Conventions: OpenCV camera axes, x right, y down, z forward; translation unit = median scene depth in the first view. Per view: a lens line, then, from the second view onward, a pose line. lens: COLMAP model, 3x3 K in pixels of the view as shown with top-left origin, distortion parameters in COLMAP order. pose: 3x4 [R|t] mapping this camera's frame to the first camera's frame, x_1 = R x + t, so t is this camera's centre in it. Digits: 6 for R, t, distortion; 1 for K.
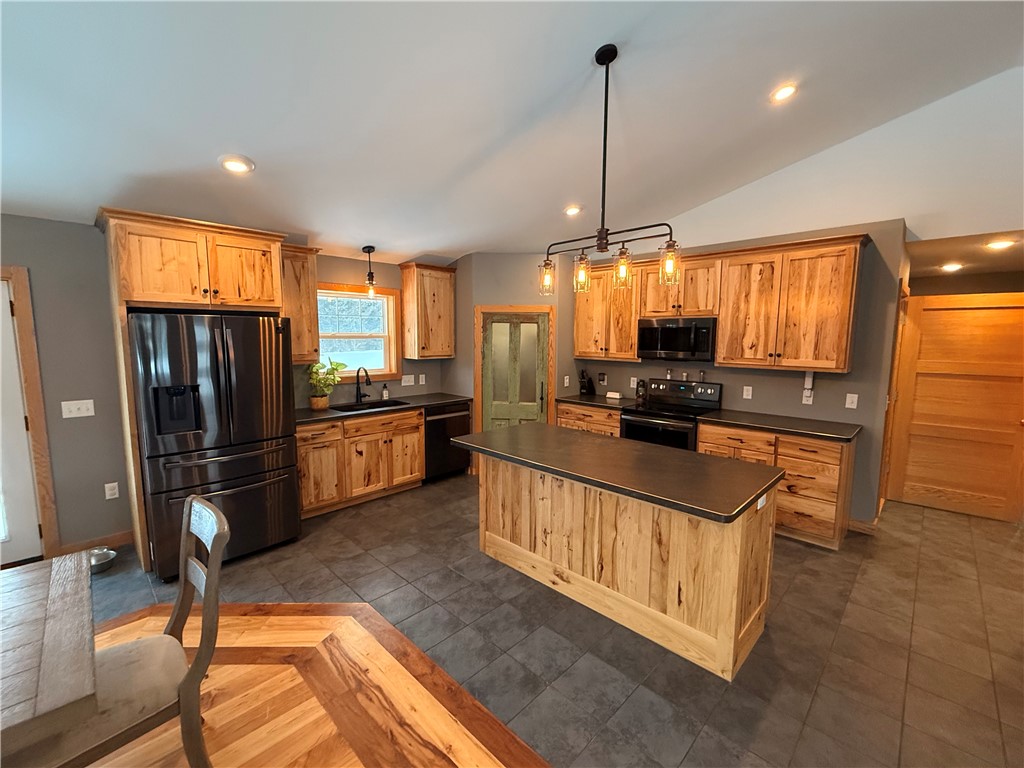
lens RADIAL K [[434.2, 0, 513.5], [0, 434.2, 385.7], [0, 0, 1]] dist [-0.000197, -0.000616]
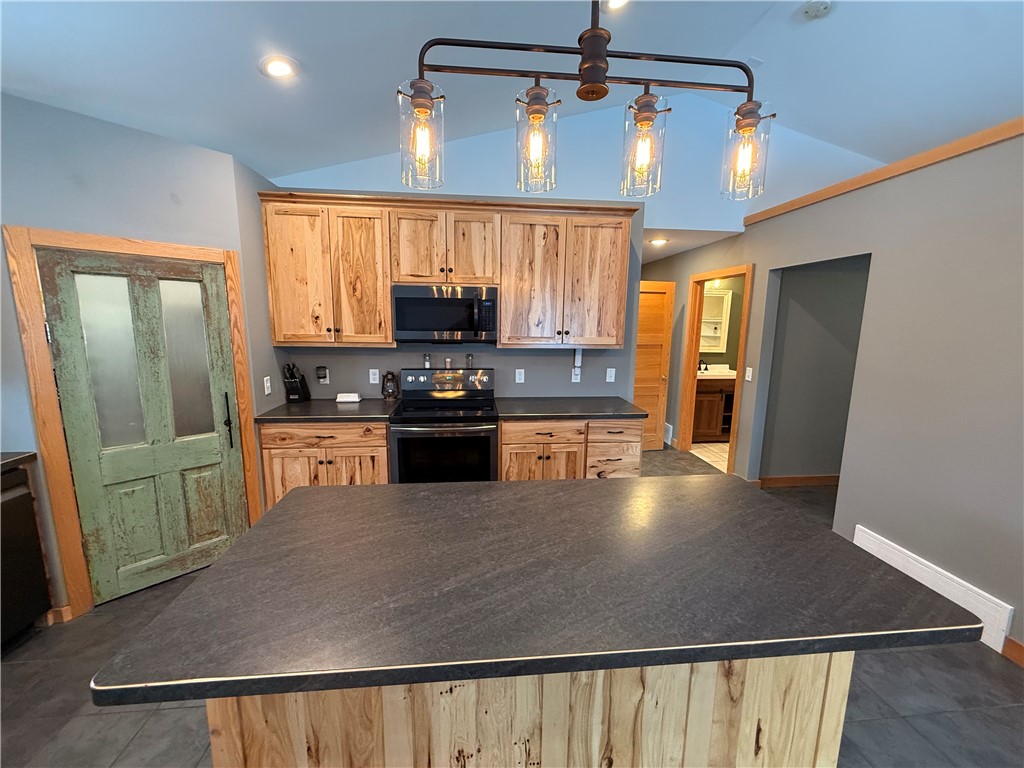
lens RADIAL K [[409.0, 0, 513.8], [0, 409.0, 385.3], [0, 0, 1]] dist [-0.001637, 0.000574]
pose [[0.642269, -0.119858, 0.757050, -0.113545], [0.080633, 0.992783, 0.088773, -0.044065], [-0.762226, 0.004027, 0.647298, 0.508707]]
